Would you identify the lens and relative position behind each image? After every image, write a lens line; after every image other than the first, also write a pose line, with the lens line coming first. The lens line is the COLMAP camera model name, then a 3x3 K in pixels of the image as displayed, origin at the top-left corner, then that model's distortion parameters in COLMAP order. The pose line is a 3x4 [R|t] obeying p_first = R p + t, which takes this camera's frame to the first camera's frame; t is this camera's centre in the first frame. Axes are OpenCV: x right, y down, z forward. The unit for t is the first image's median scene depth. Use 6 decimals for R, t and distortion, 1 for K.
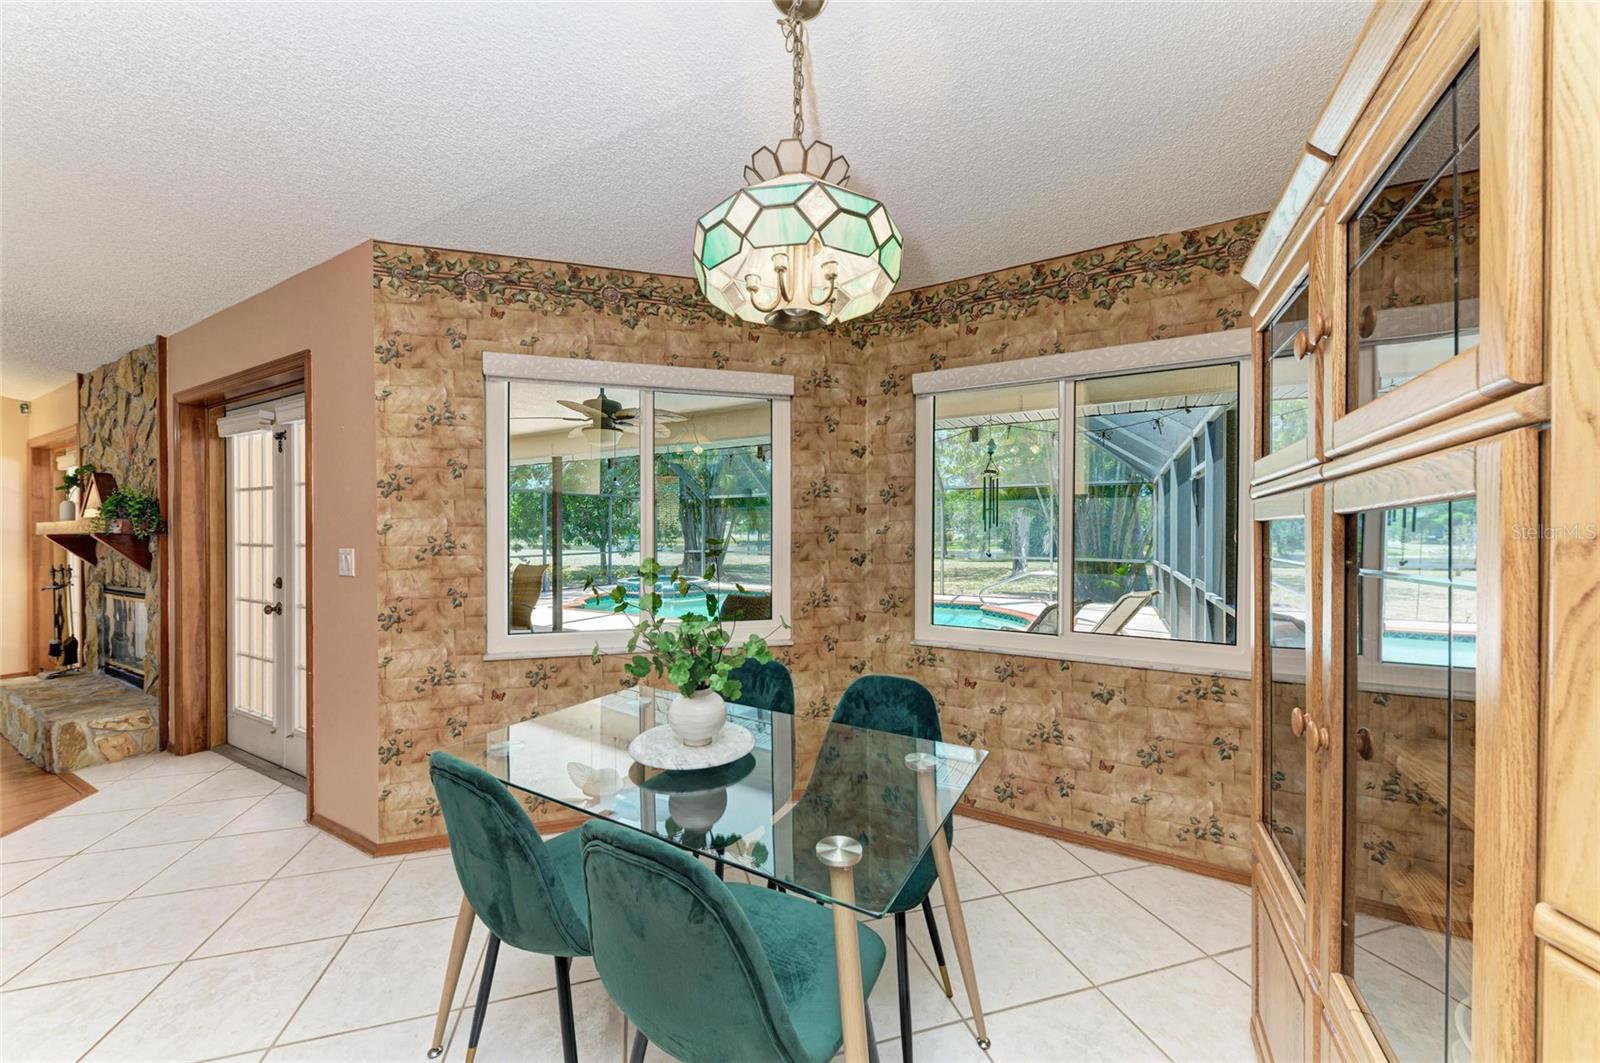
lens RADIAL K [[576.9, 0, 796.9], [0, 576.9, 535.8], [0, 0, 1]] dist [0.006804, -0.000334]
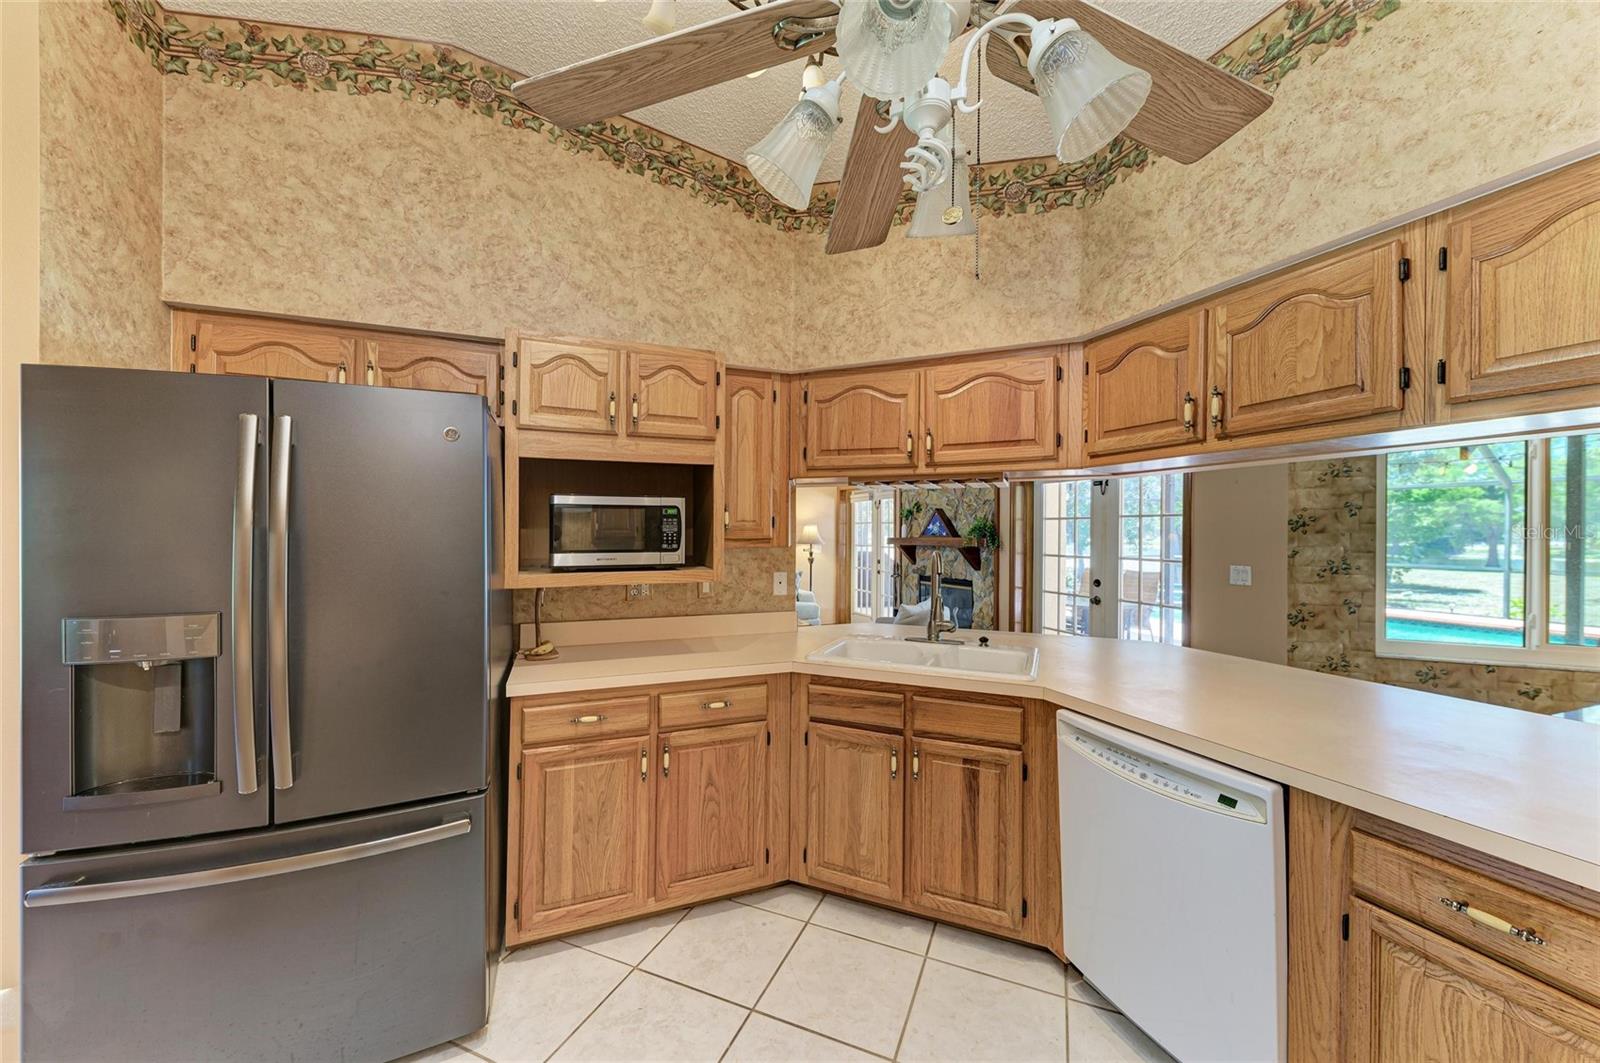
lens RADIAL K [[594.7, 0, 800.0], [0, 594.7, 531.5], [0, 0, 1]] dist [0.012541, -0.000320]
pose [[0.775022, 0.000006, -0.631934, -0.695258], [-0.002665, 0.999991, -0.003260, -0.056531], [0.631929, 0.004210, 0.775015, -0.859170]]
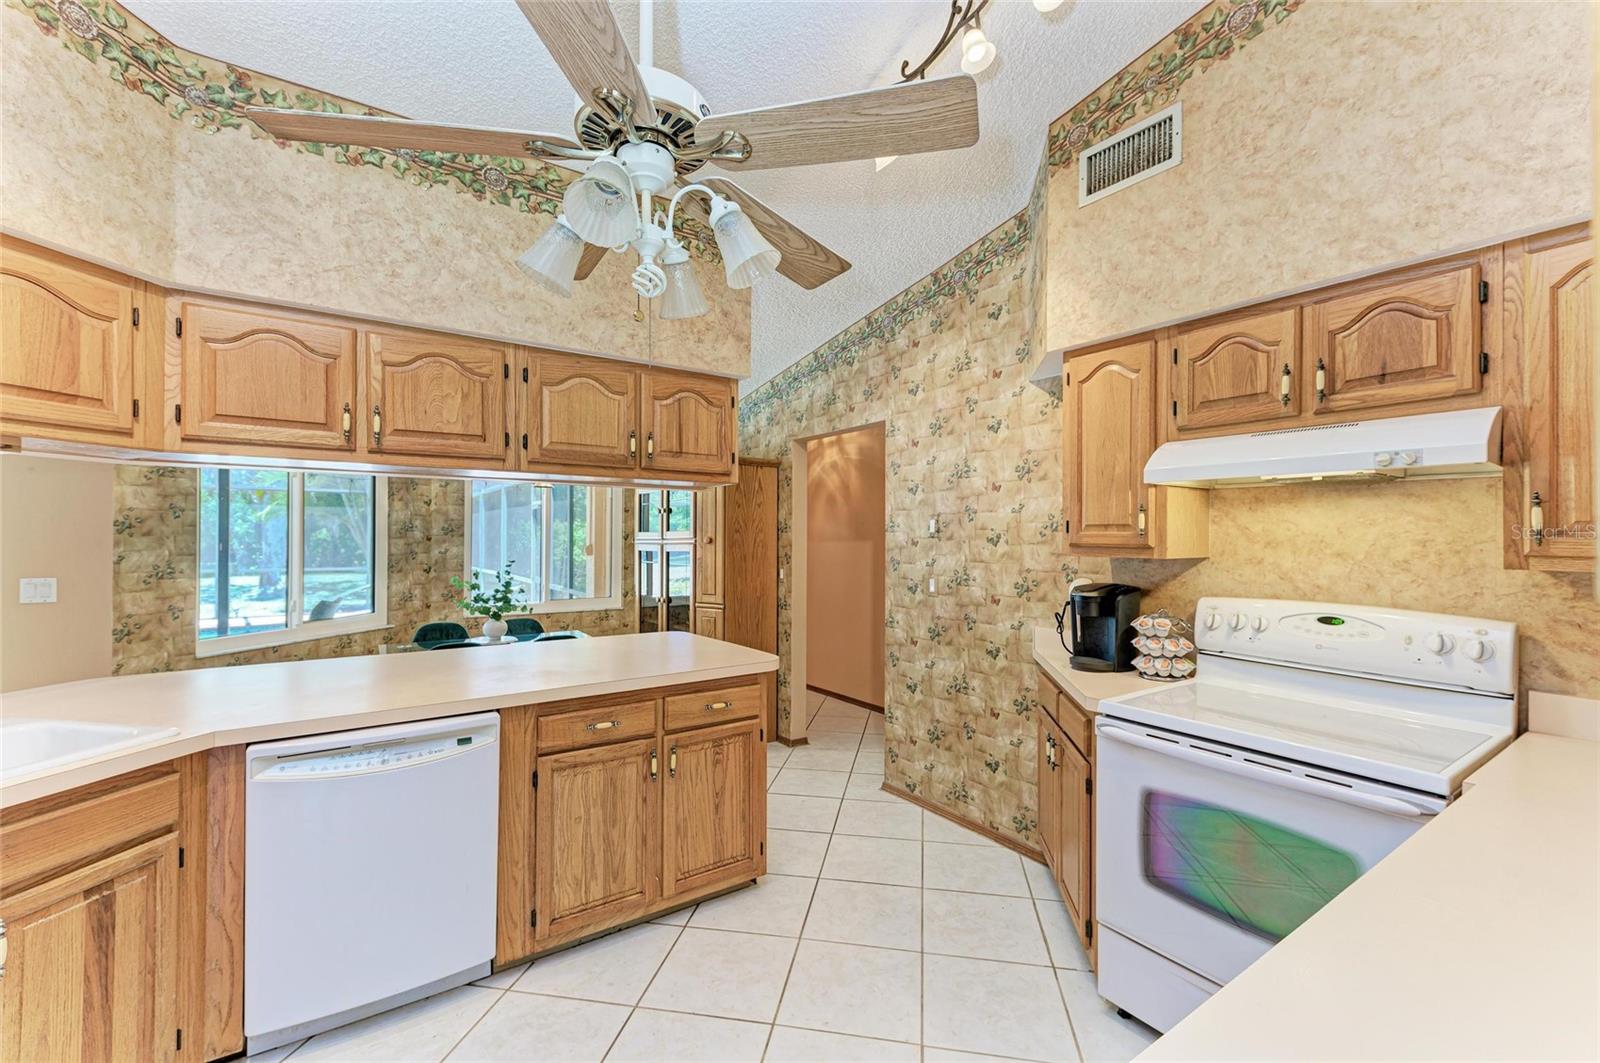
lens RADIAL K [[664.6, 0, 824.1], [0, 664.6, 539.1], [0, 0, 1]] dist [-0.000875, -0.000312]
pose [[0.414390, -0.000942, 0.910099, -1.324810], [-0.000169, 0.999999, 0.001112, -0.055357], [-0.910099, -0.000615, 0.414389, -0.909750]]
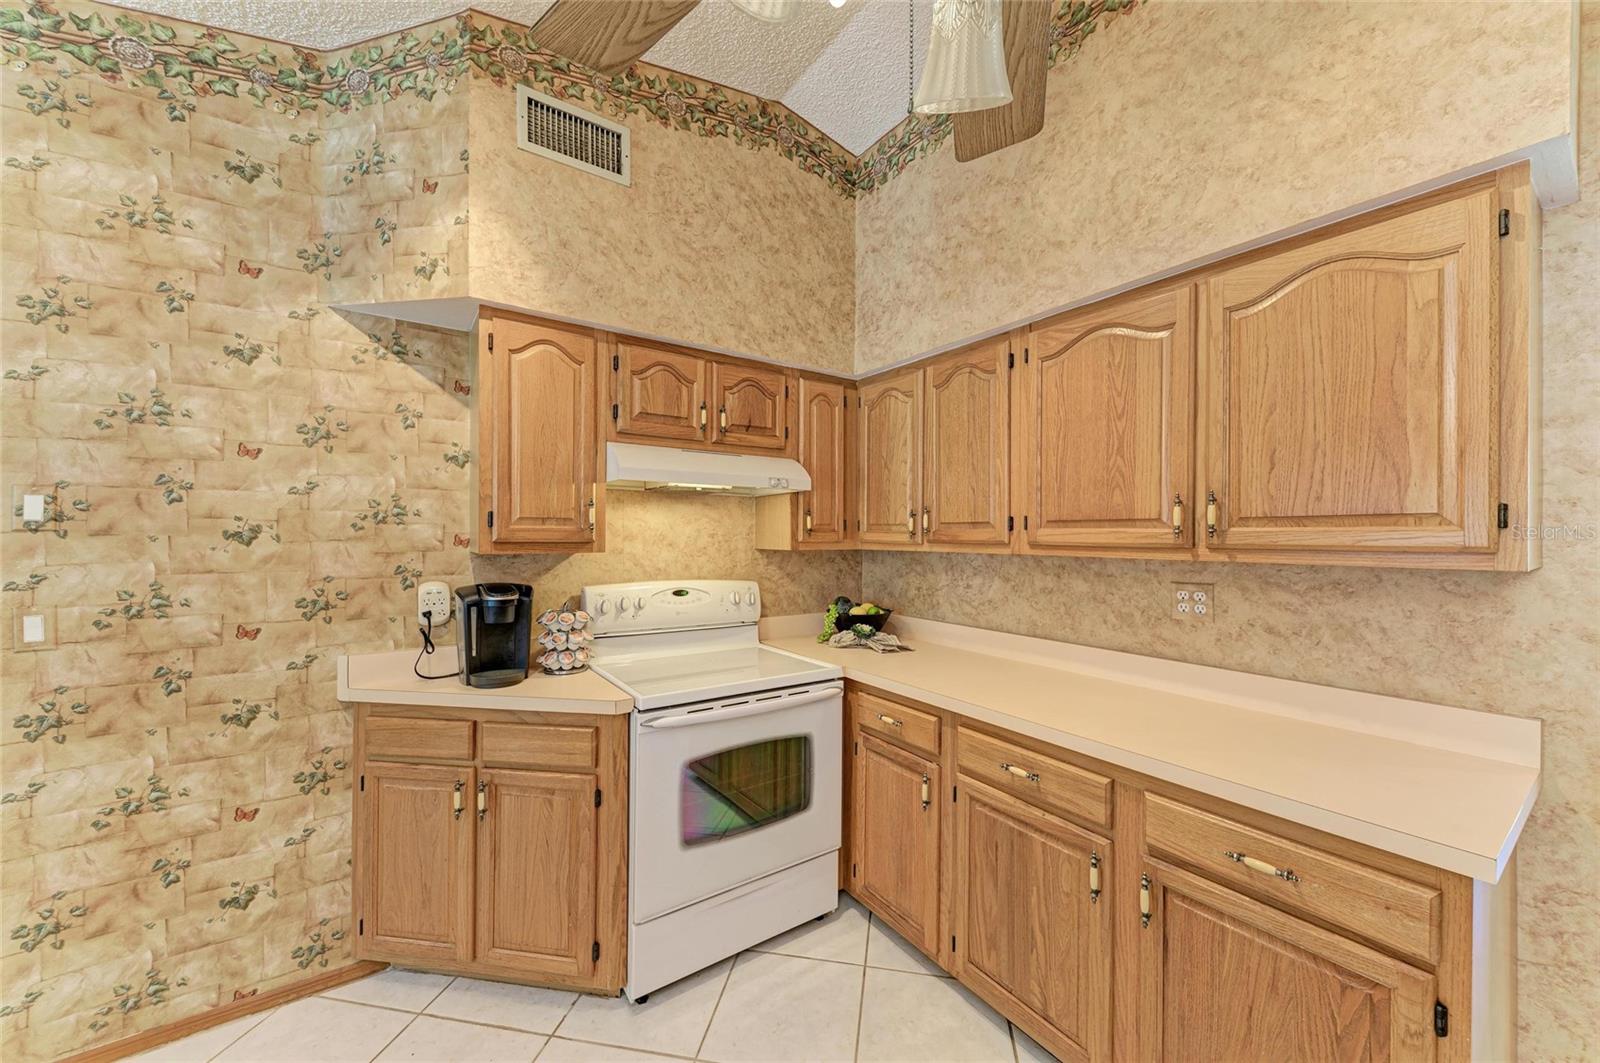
lens RADIAL K [[581.0, 0, 793.3], [0, 581.0, 537.1], [0, 0, 1]] dist [0.007859, -0.000388]
pose [[-0.894450, -0.005383, 0.447136, -0.877517], [-0.001480, 0.999958, 0.009078, -0.057680], [-0.447166, 0.007458, -0.894420, -0.276111]]
